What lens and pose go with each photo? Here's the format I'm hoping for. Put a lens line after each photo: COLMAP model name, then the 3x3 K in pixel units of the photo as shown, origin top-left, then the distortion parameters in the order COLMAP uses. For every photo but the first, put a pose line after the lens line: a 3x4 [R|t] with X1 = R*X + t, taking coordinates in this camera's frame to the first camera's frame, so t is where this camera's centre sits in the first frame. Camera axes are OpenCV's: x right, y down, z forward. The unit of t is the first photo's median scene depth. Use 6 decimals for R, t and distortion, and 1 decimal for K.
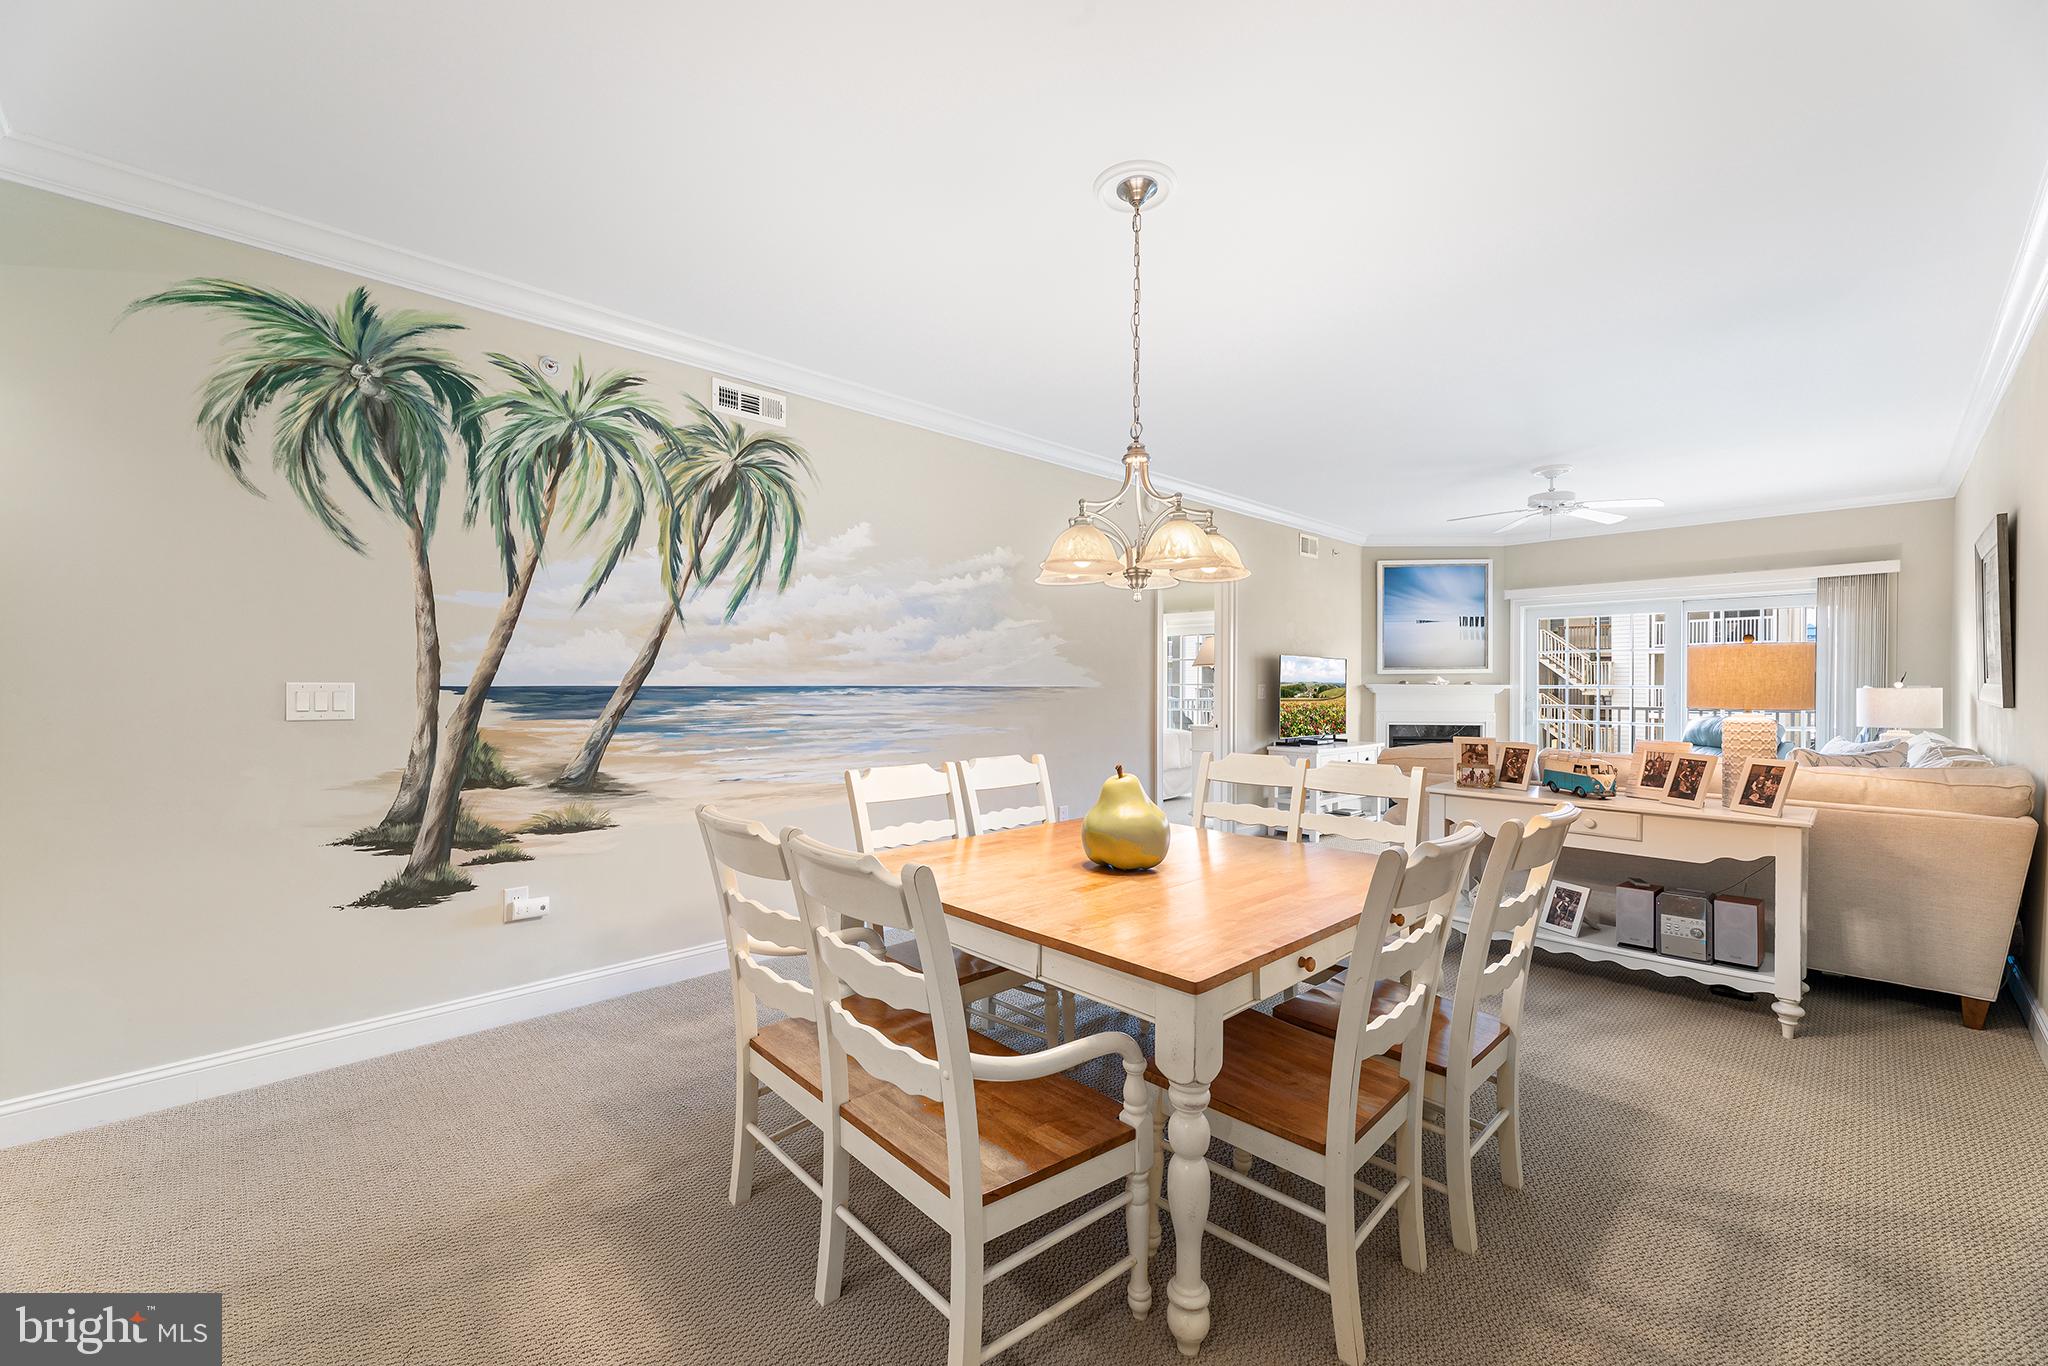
lens RADIAL K [[813.2, 0, 1024.3], [0, 813.2, 688.9], [0, 0, 1]] dist [-0.000373, 0.000011]
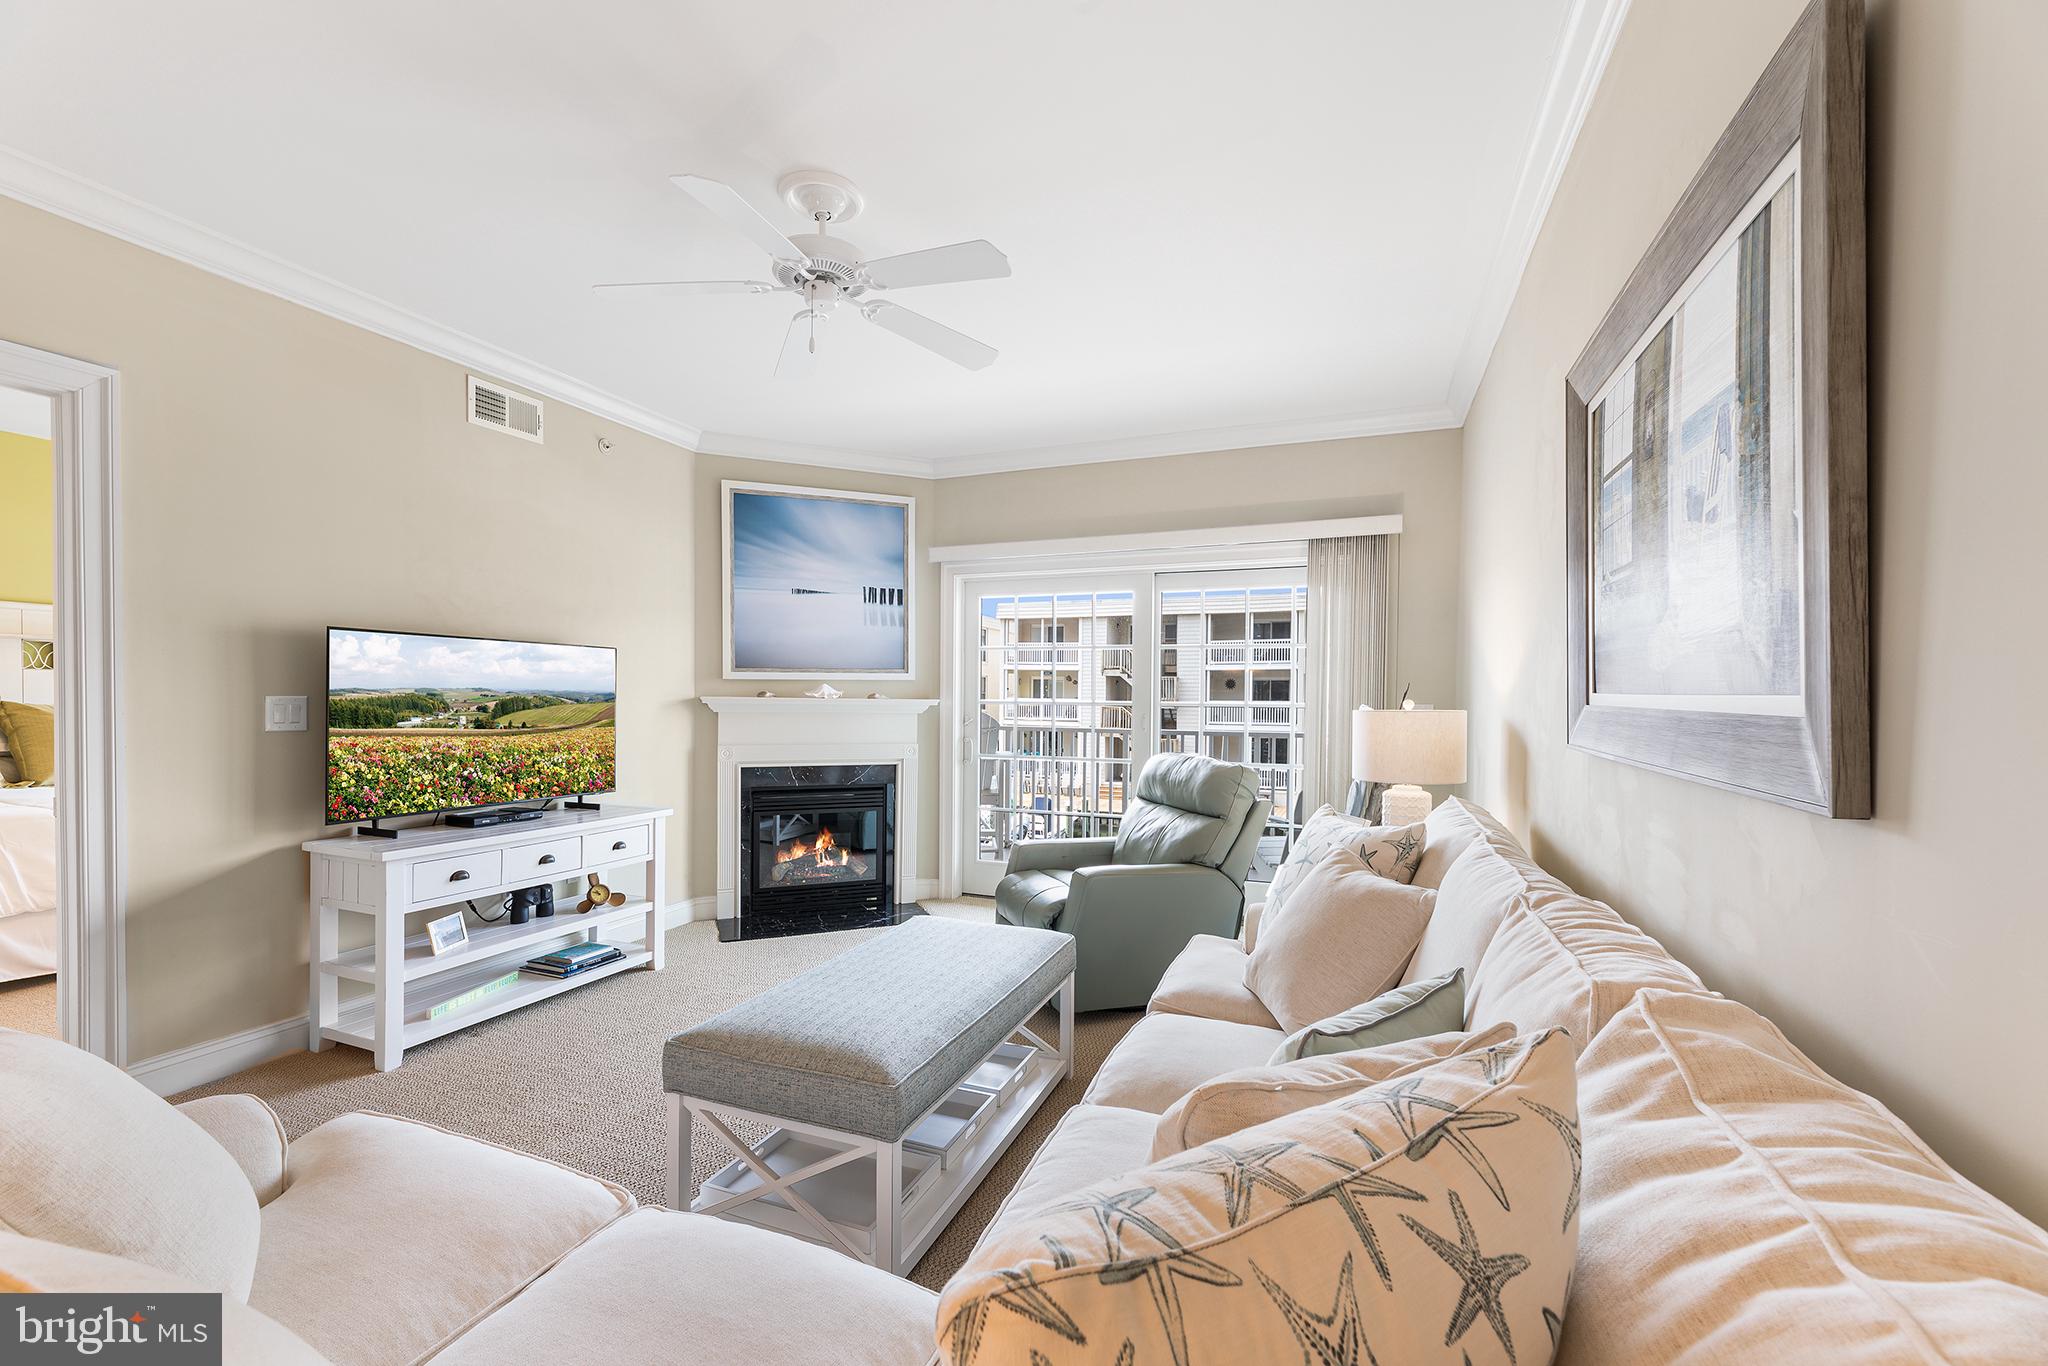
lens RADIAL K [[836.1, 0, 1025.2], [0, 836.1, 690.4], [0, 0, 1]] dist [0.000081, -0.000038]
pose [[0.913456, 0.009644, 0.406824, 0.928232], [-0.004498, 0.999897, -0.013605, -0.007696], [-0.406914, 0.010598, 0.913405, 0.898524]]
